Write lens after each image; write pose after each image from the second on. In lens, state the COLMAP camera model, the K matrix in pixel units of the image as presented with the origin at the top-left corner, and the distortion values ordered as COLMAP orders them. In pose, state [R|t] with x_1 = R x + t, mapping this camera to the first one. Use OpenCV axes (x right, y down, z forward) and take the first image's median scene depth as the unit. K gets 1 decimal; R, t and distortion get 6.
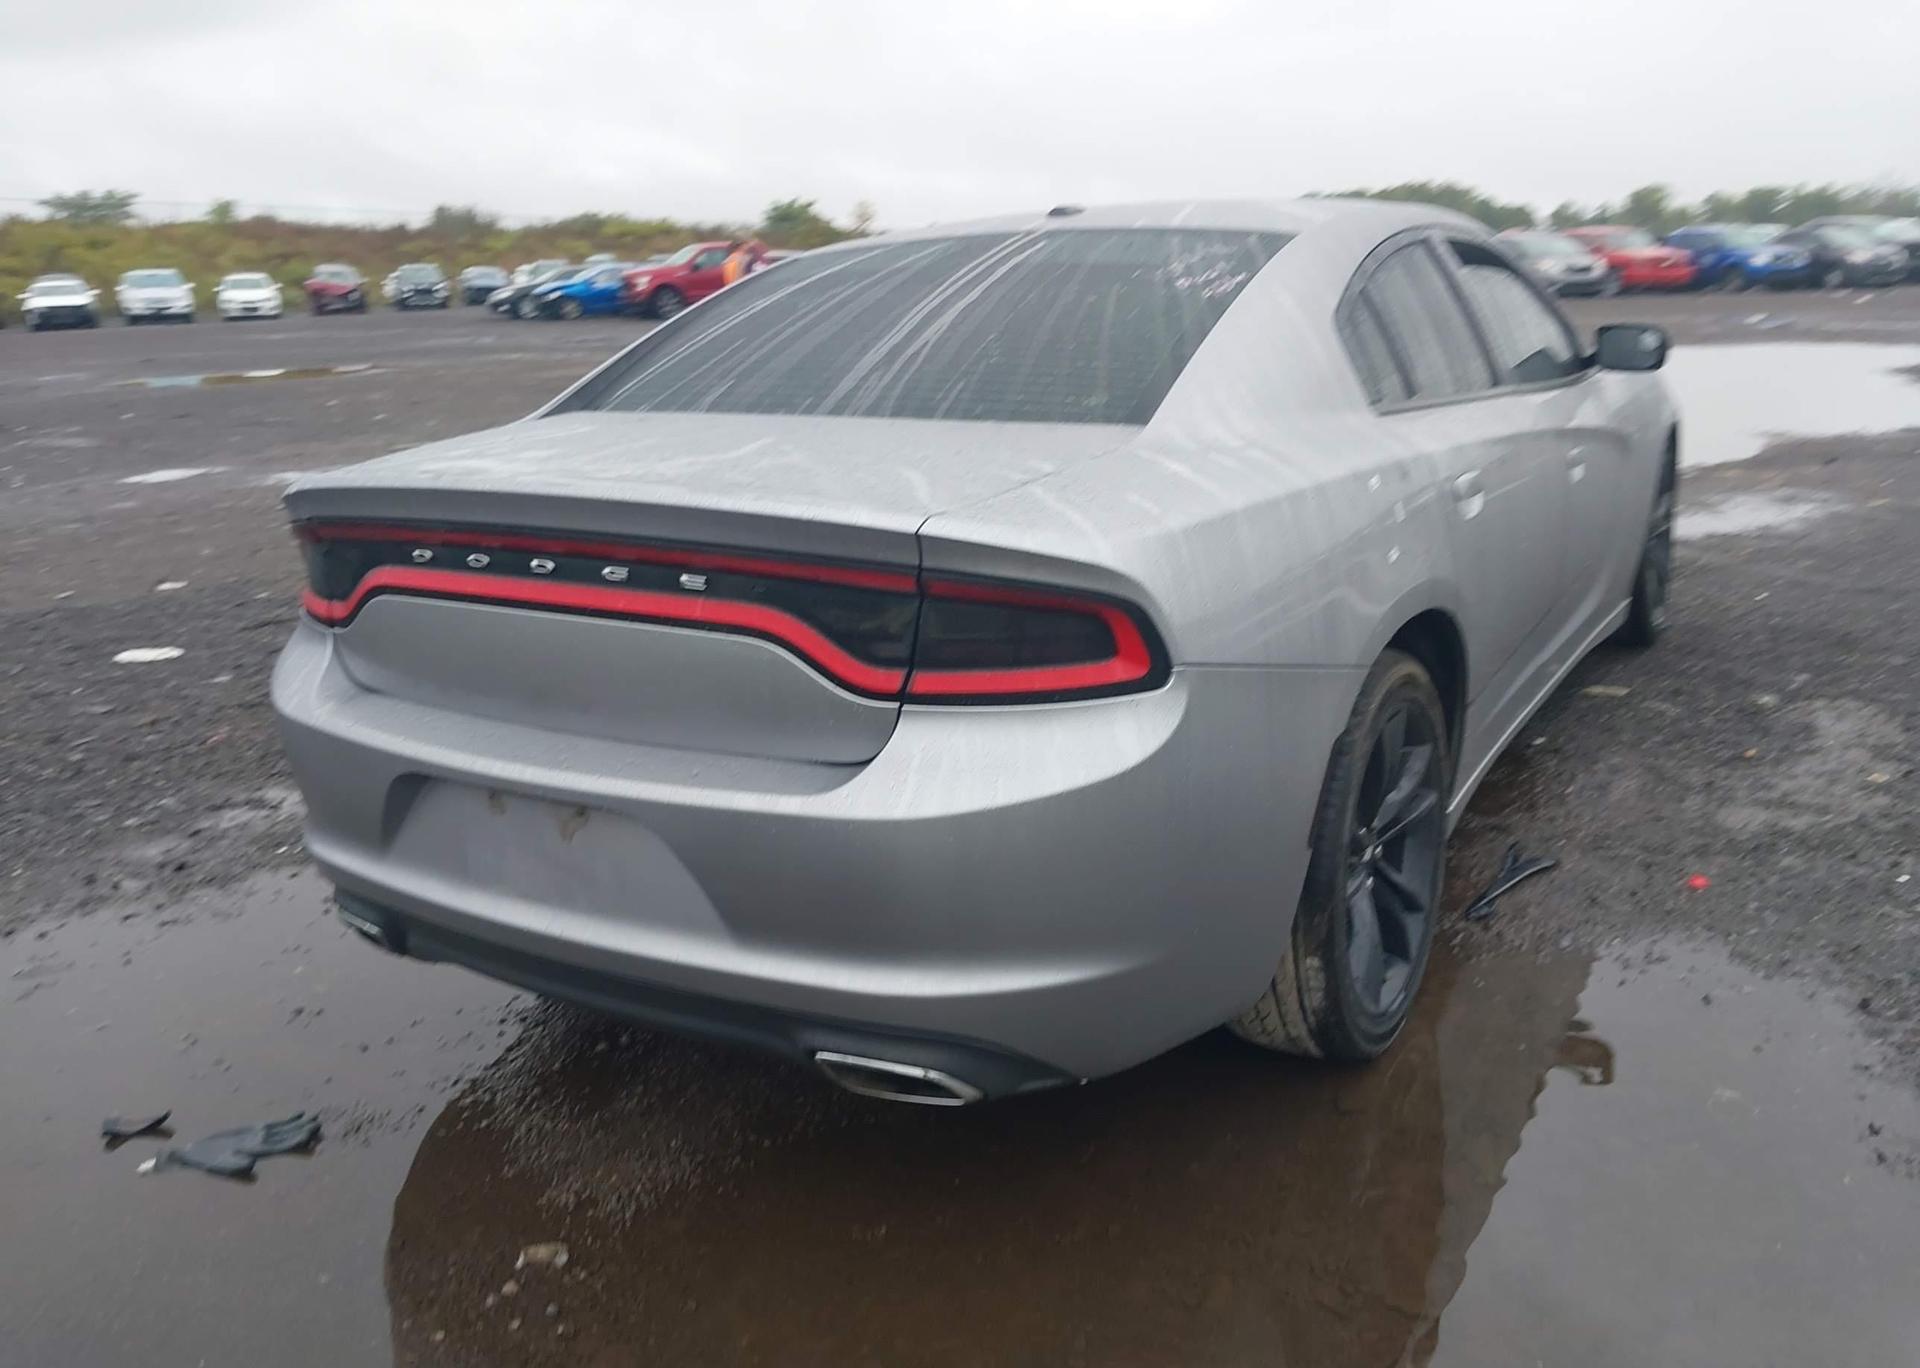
lens RADIAL K [[1567.4, 0, 960.0], [0, 1567.4, 684.0], [0, 0, 1]] dist [0.027326, -0.007779]
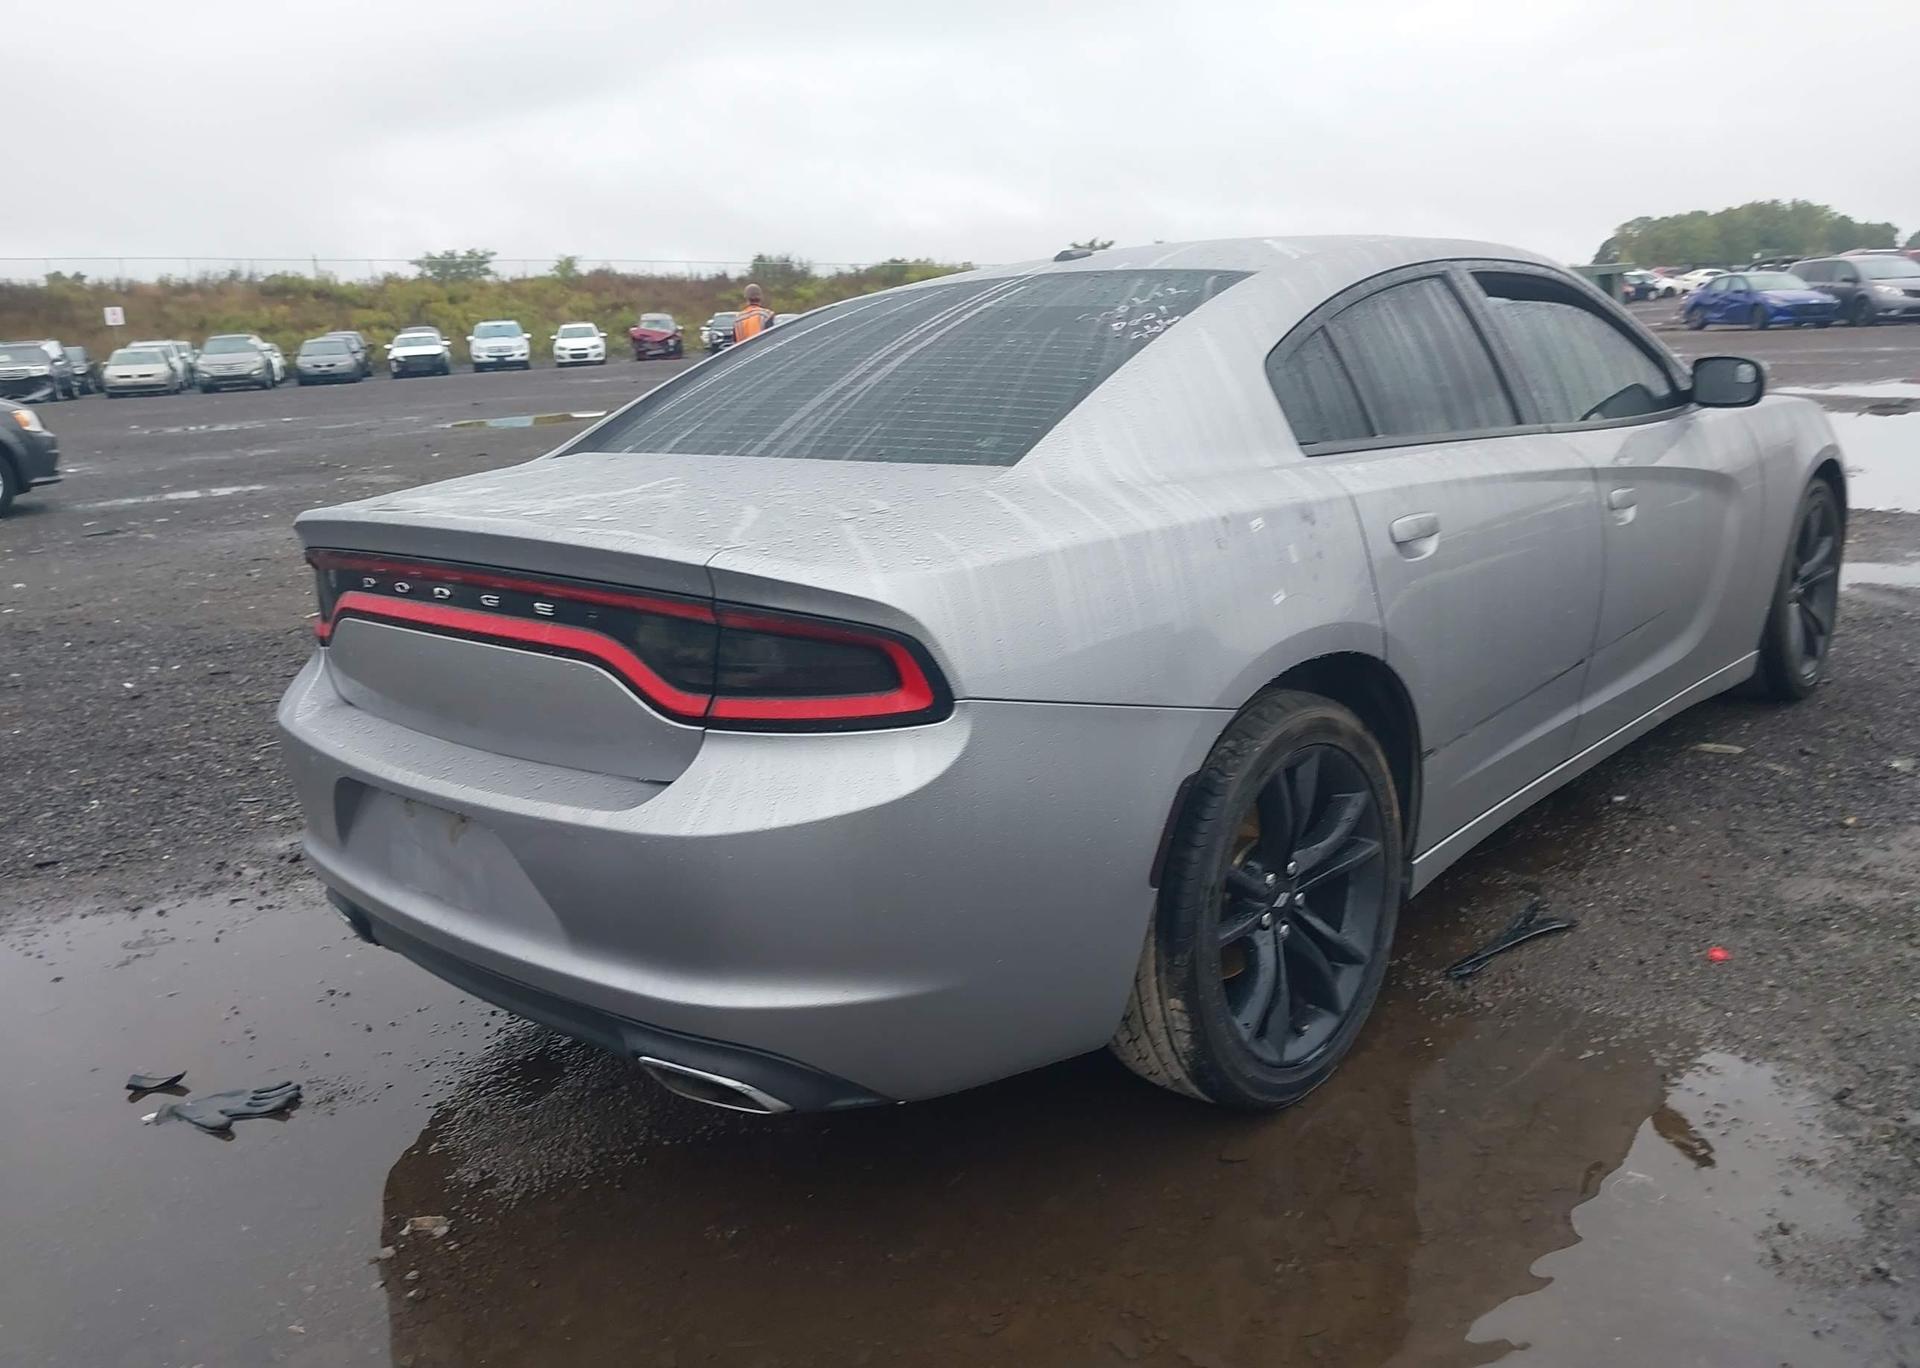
lens RADIAL K [[1567.4, 0, 960.0], [0, 1567.4, 684.0], [0, 0, 1]] dist [0.027326, -0.007779]
pose [[0.980902, 0.028112, -0.192462, 0.223343], [-0.032528, 0.999274, -0.019822, -0.000971], [0.191765, 0.025704, 0.981104, -0.005204]]
